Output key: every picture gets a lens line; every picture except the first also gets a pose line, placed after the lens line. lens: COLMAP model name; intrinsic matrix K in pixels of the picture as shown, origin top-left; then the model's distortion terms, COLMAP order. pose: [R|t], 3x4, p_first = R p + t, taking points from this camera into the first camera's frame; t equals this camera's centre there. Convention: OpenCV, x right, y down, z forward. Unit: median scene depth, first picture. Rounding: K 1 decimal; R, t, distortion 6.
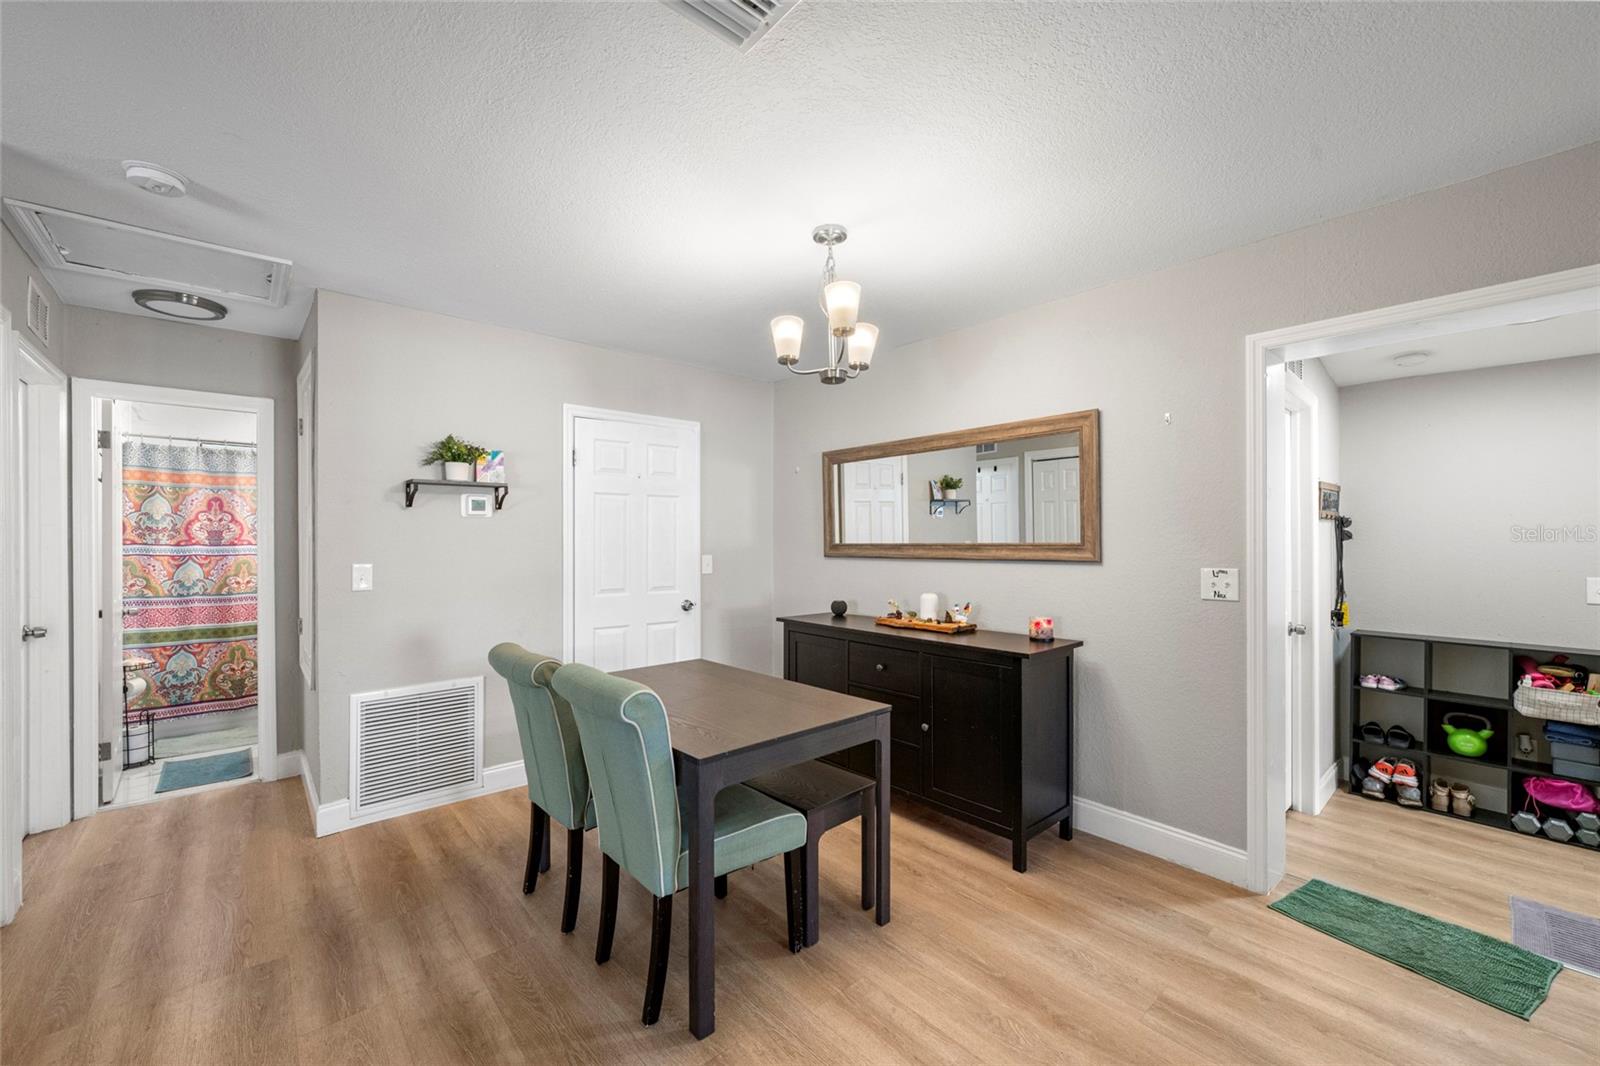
lens RADIAL K [[638.4, 0, 794.1], [0, 638.4, 534.0], [0, 0, 1]] dist [-0.003019, -0.000071]
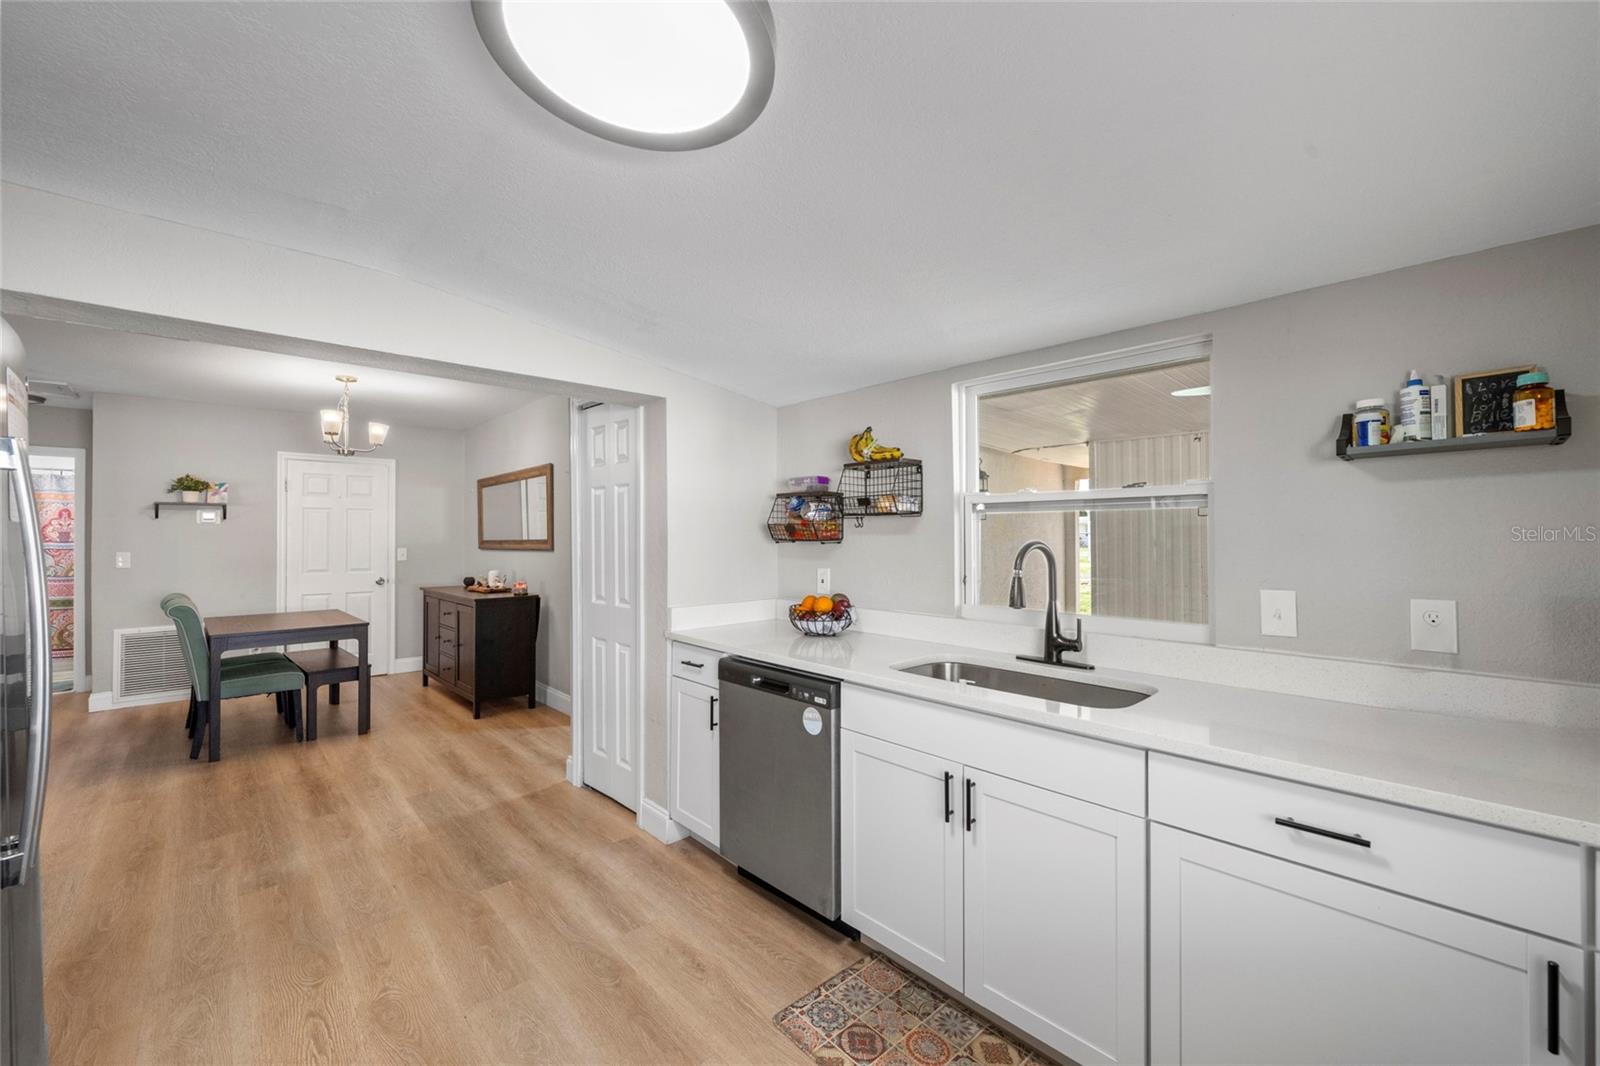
lens RADIAL K [[638.4, 0, 805.9], [0, 638.4, 525.4], [0, 0, 1]] dist [-0.003019, -0.000071]
pose [[0.999187, -0.001056, 0.040307, 0.973505], [0.001478, 0.999944, -0.010444, -0.003693], [-0.040293, 0.010495, 0.999133, -0.691924]]
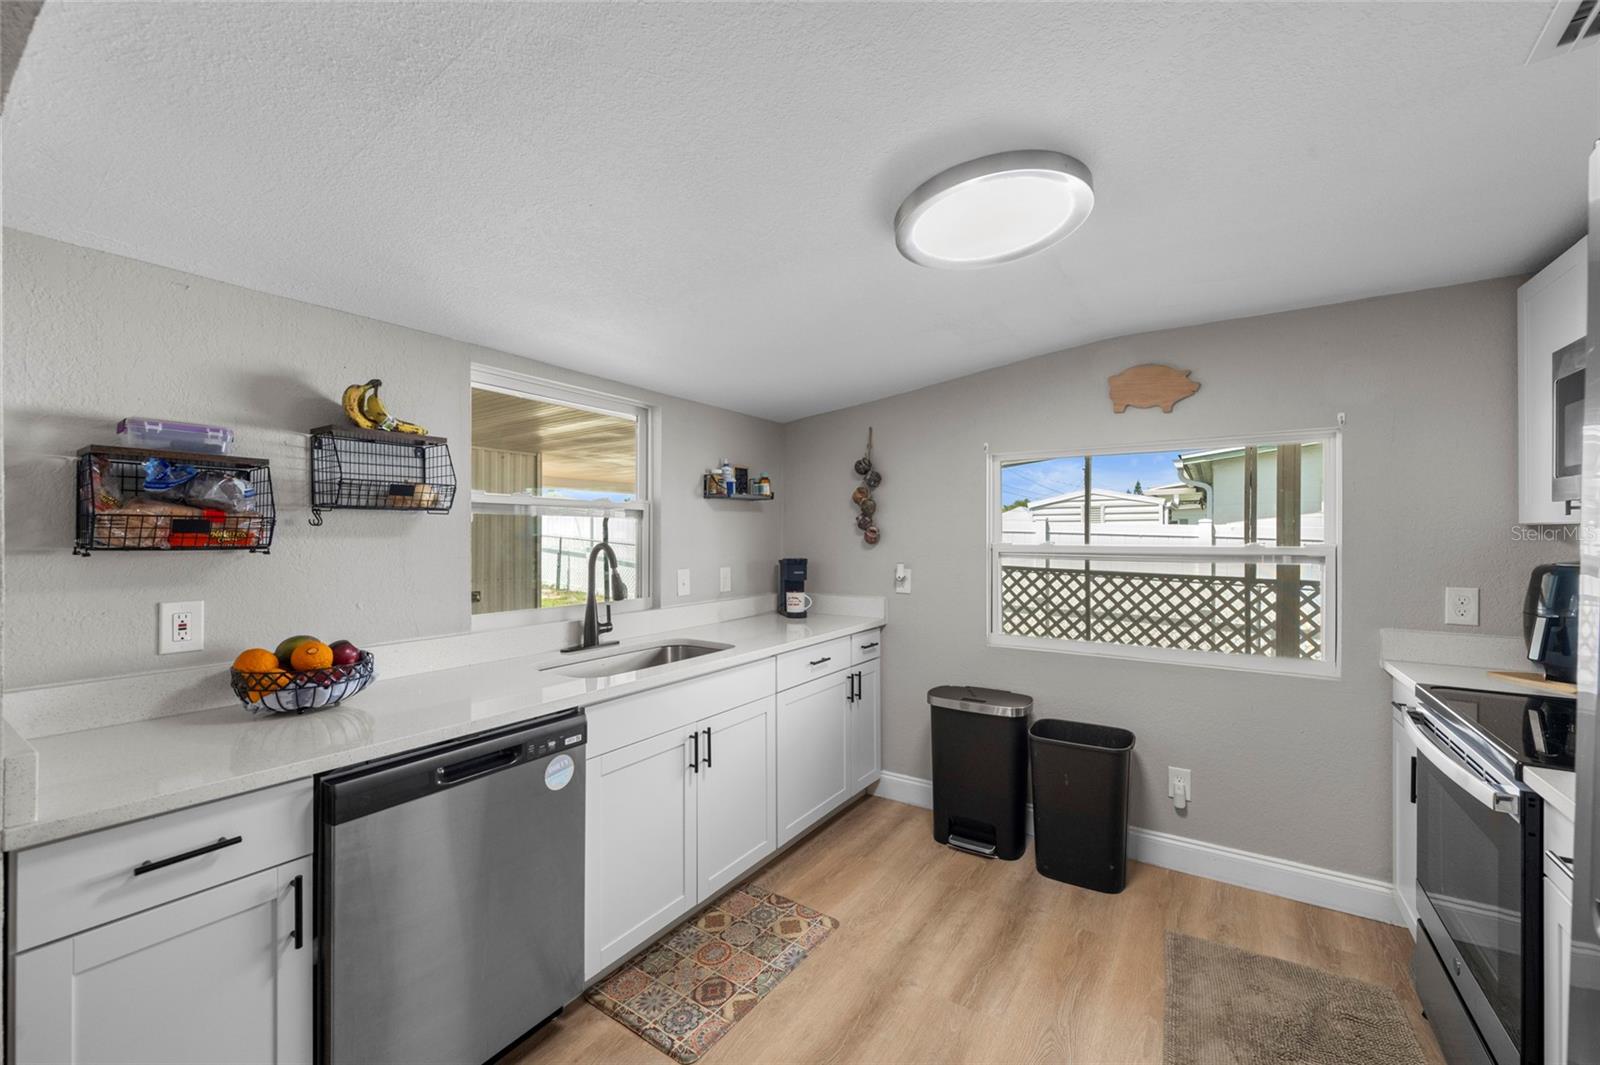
lens RADIAL K [[638.6, 0, 796.9], [0, 638.6, 536.0], [0, 0, 1]] dist [-0.003812, -0.000092]
pose [[-0.263019, 0.002366, 0.964788, -0.523032], [-0.000141, 0.999997, -0.002491, 0.006193], [-0.964791, -0.000791, -0.263018, 1.059280]]
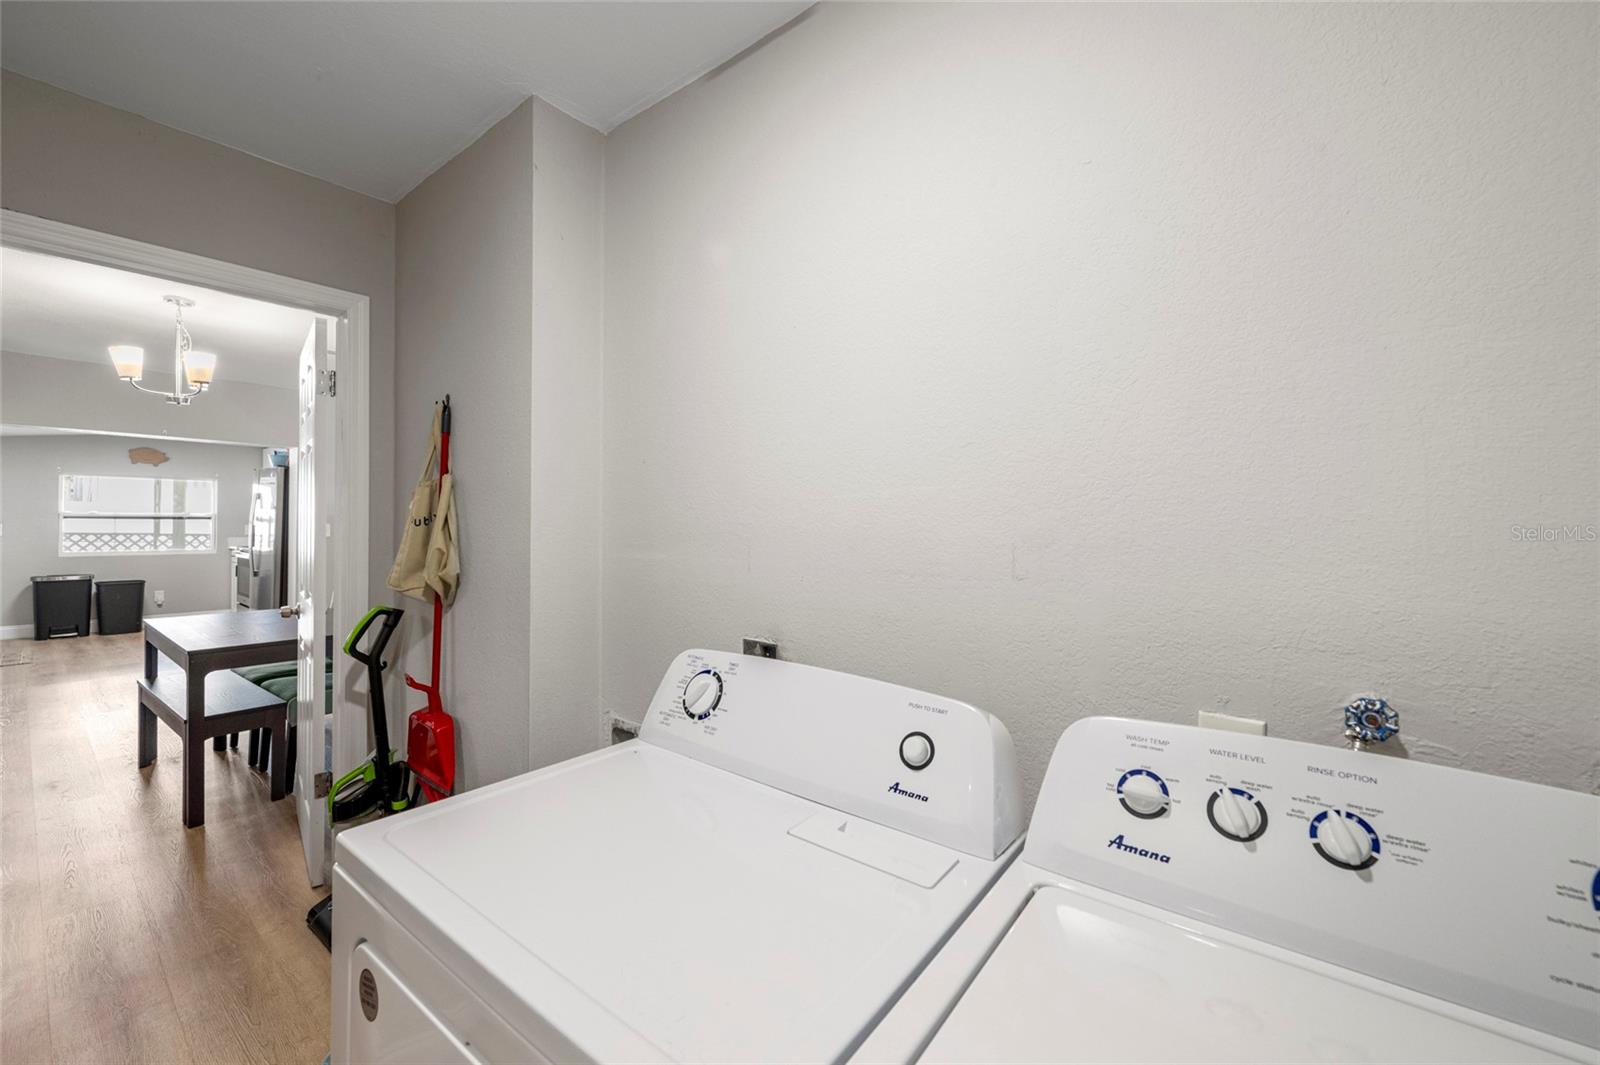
lens RADIAL K [[638.6, 0, 789.1], [0, 638.6, 521.8], [0, 0, 1]] dist [-0.003812, -0.000092]
pose [[-0.987550, -0.016399, -0.156445, -0.960331], [-0.017431, 0.999834, 0.005225, 0.001825], [0.156334, 0.007886, -0.987673, 1.748257]]
